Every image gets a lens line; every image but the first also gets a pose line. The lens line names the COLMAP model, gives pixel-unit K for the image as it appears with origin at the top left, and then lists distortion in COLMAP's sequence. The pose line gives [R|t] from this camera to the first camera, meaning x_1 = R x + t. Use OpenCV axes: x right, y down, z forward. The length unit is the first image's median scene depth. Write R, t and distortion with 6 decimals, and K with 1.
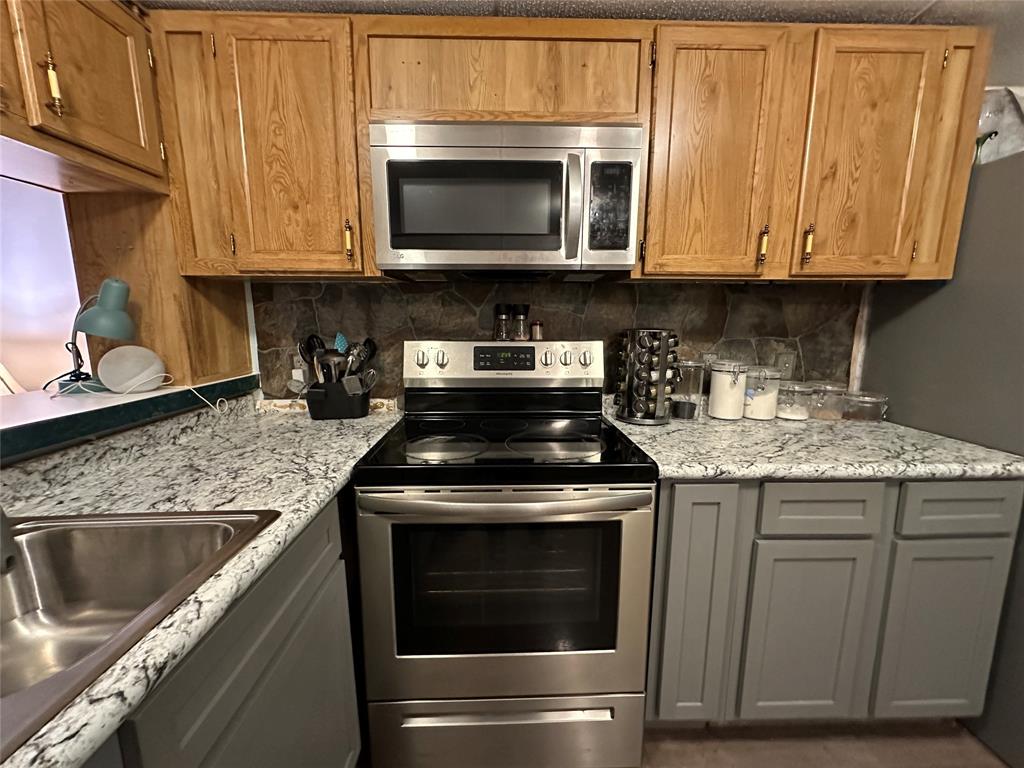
lens RADIAL K [[410.3, 0, 510.3], [0, 410.3, 384.1], [0, 0, 1]] dist [-0.007170, 0.001227]
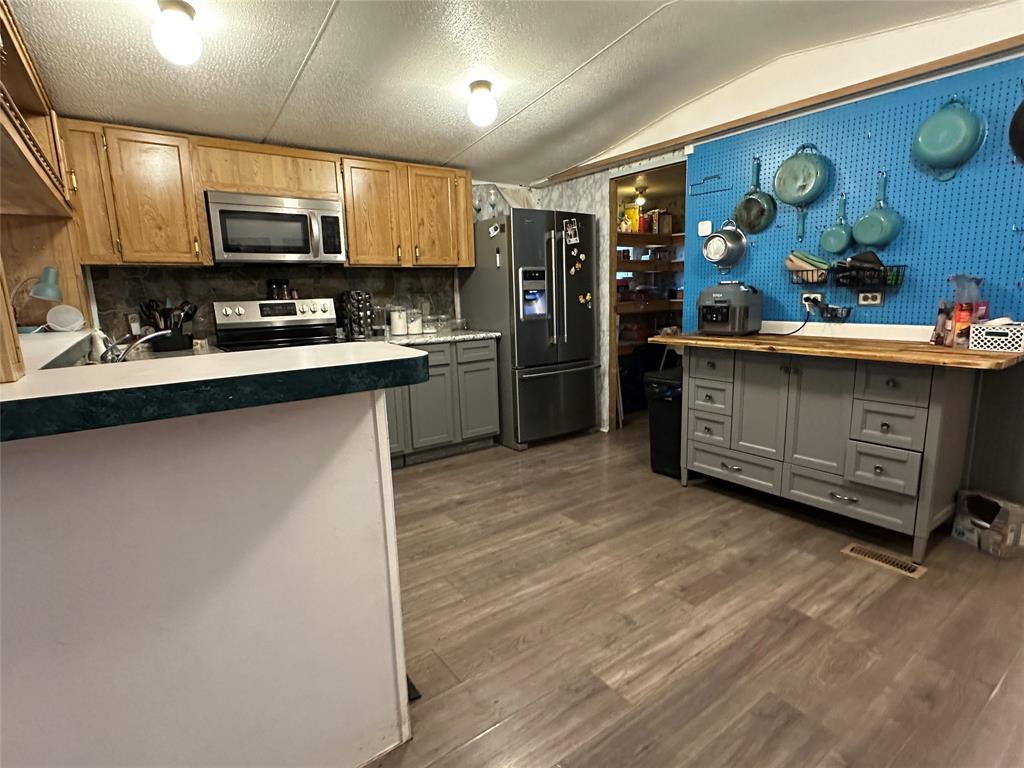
lens RADIAL K [[523.2, 0, 510.8], [0, 523.2, 387.8], [0, 0, 1]] dist [-0.006477, 0.002281]
pose [[0.826596, -0.124430, 0.548869, -0.591257], [0.118137, 0.991887, 0.046949, 0.363332], [-0.550257, 0.026034, 0.834589, -1.829032]]
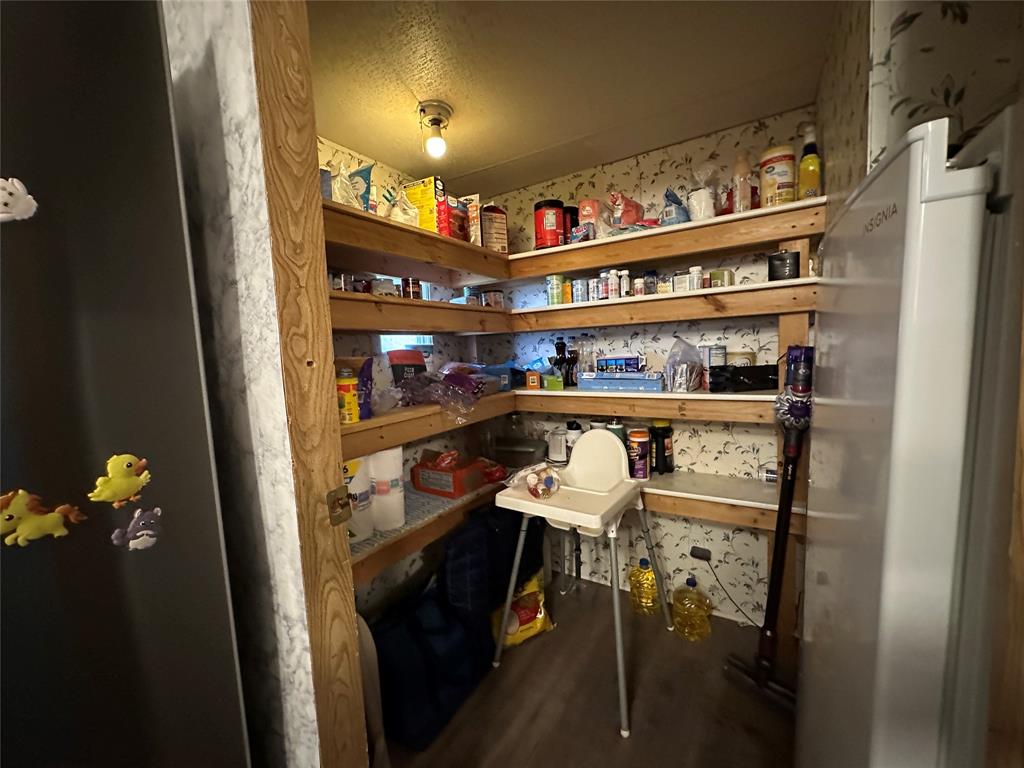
lens RADIAL K [[410.3, 0, 507.6], [0, 410.3, 380.4], [0, 0, 1]] dist [-0.007170, 0.001227]
pose [[0.559774, -0.086956, 0.824070, 1.645434], [0.180616, 0.983372, -0.018924, -0.020032], [-0.808722, 0.159434, 0.566171, 0.160211]]
